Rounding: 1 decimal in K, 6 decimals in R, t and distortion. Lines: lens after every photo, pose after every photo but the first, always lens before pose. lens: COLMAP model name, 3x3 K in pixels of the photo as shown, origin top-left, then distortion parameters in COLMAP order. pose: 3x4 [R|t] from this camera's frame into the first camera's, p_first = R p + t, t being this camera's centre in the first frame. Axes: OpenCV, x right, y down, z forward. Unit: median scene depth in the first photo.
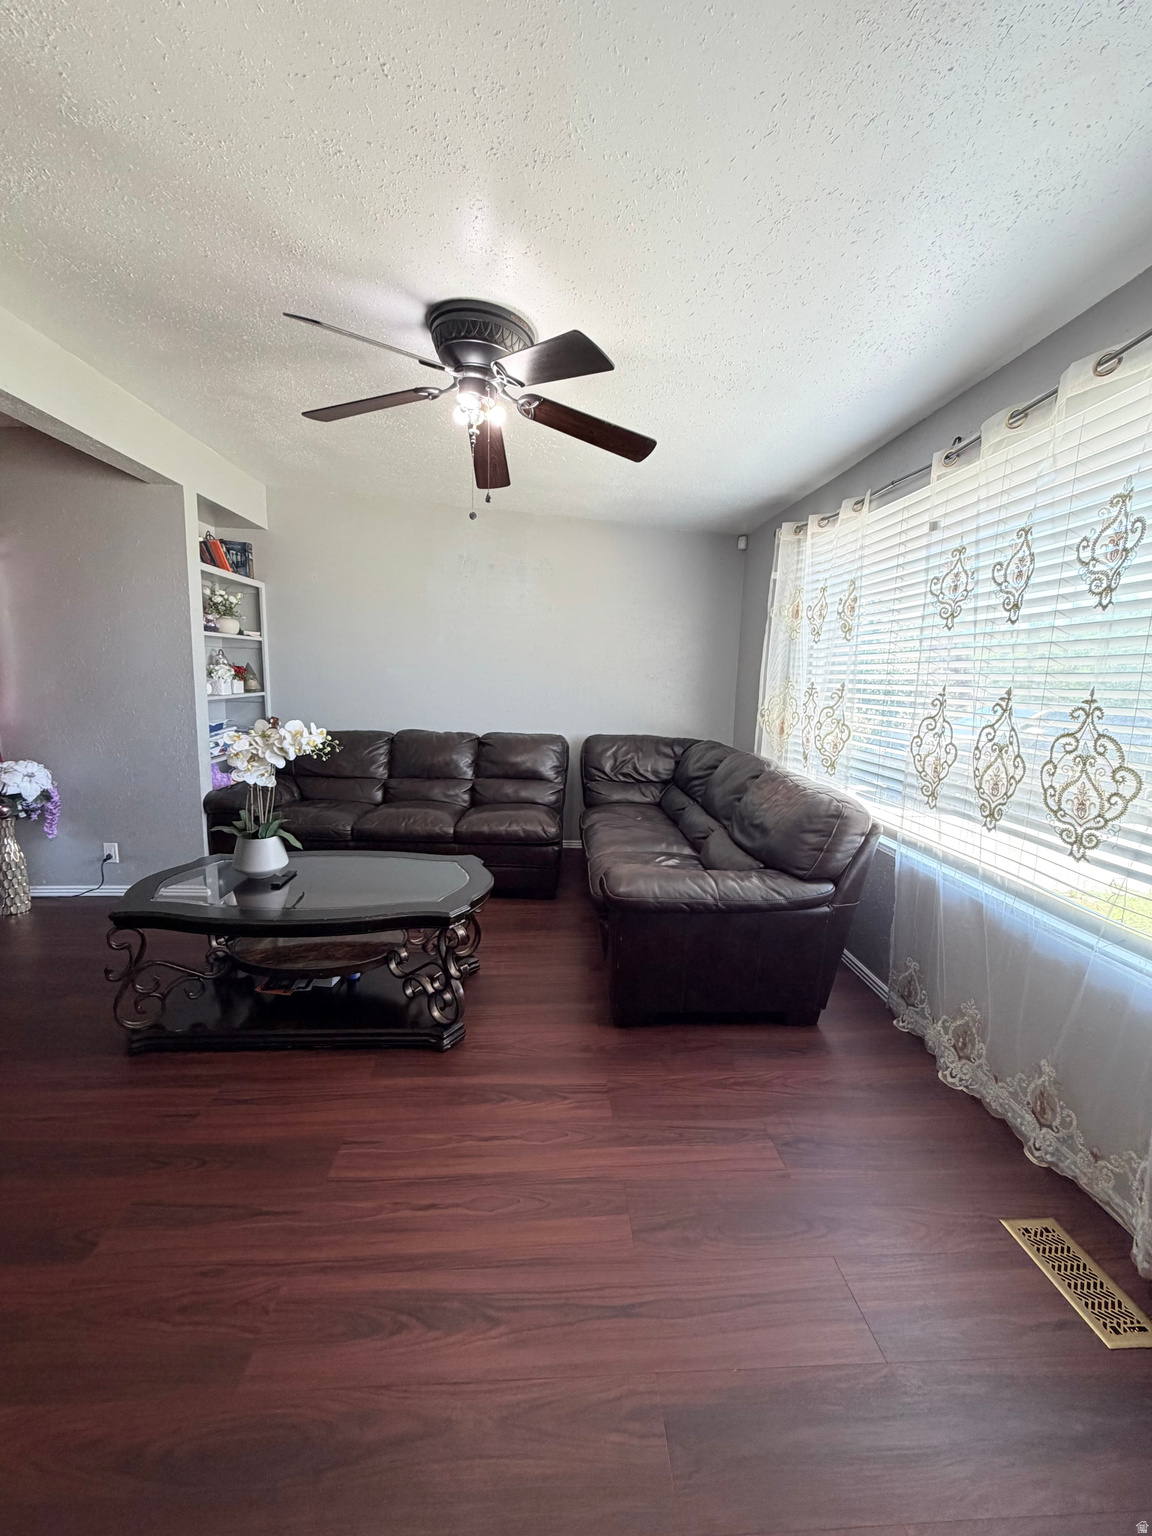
lens RADIAL K [[613.7, 0, 574.5], [0, 613.7, 767.5], [0, 0, 1]] dist [-0.001196, 0.000134]
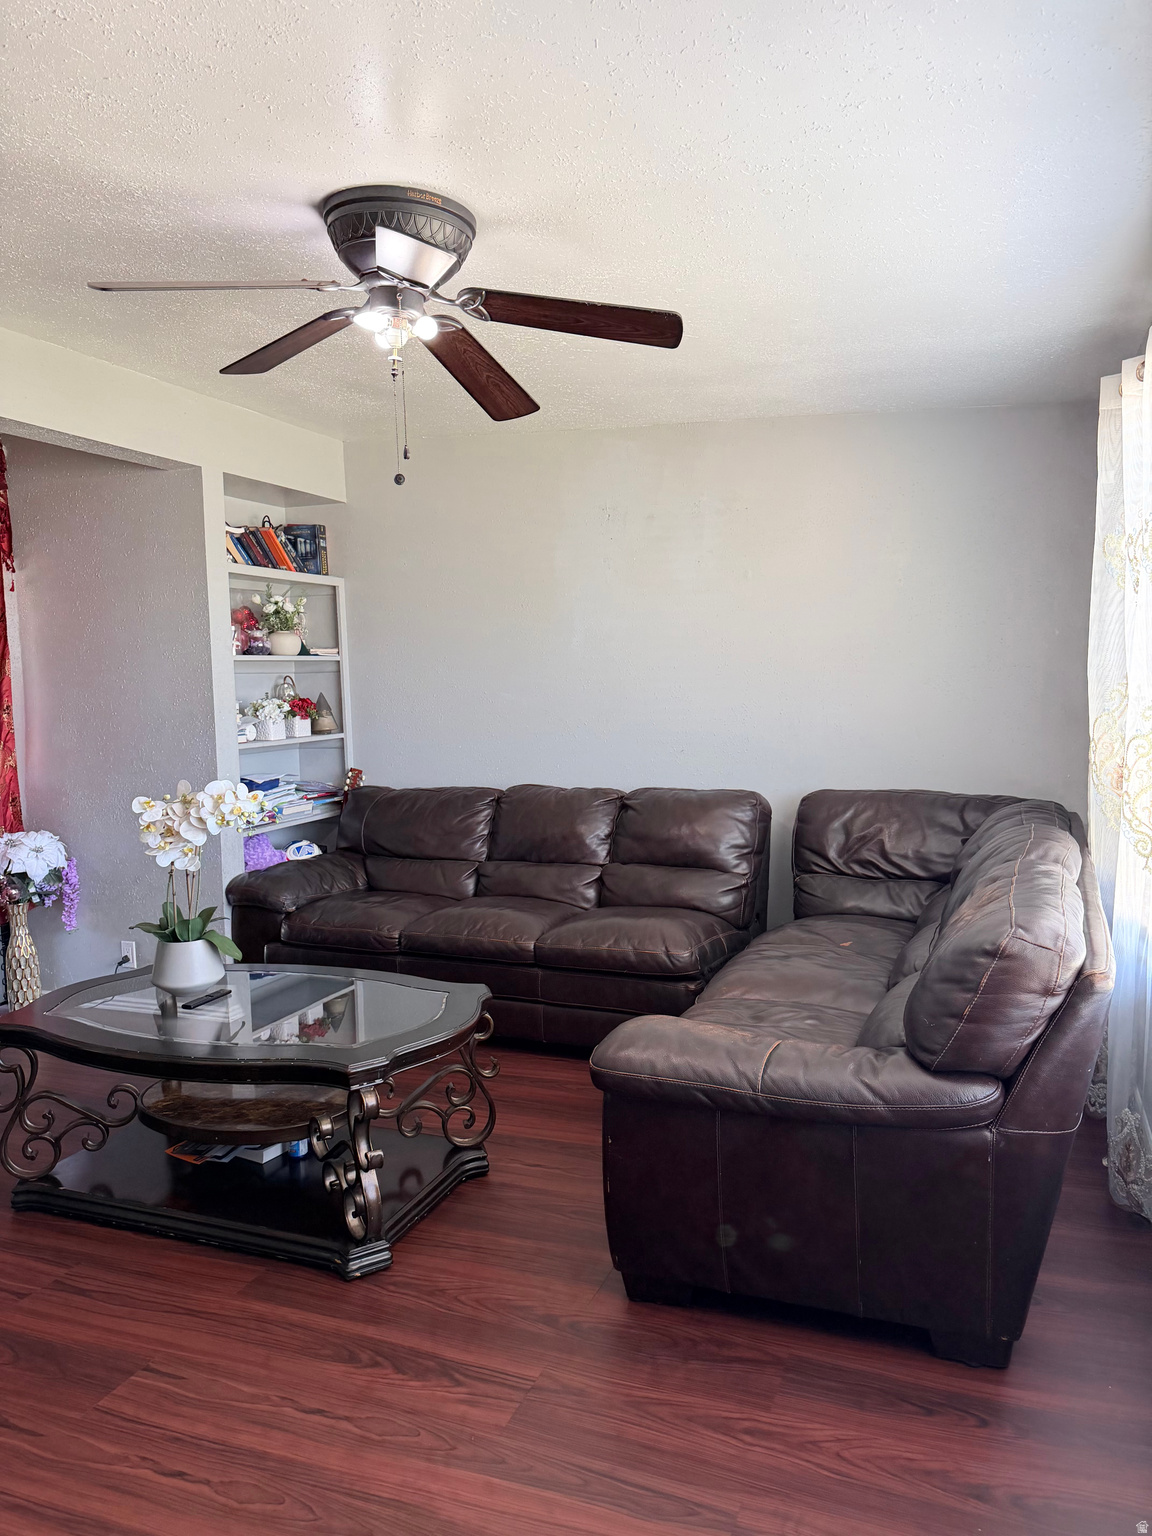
lens RADIAL K [[1079.8, 0, 564.2], [0, 1079.8, 768.3], [0, 0, 1]] dist [0.088454, -0.149078]
pose [[0.903030, -0.018038, -0.429198, 0.312454], [-0.010976, 0.997823, -0.065029, -0.007425], [0.429436, 0.063435, 0.900866, 0.004019]]
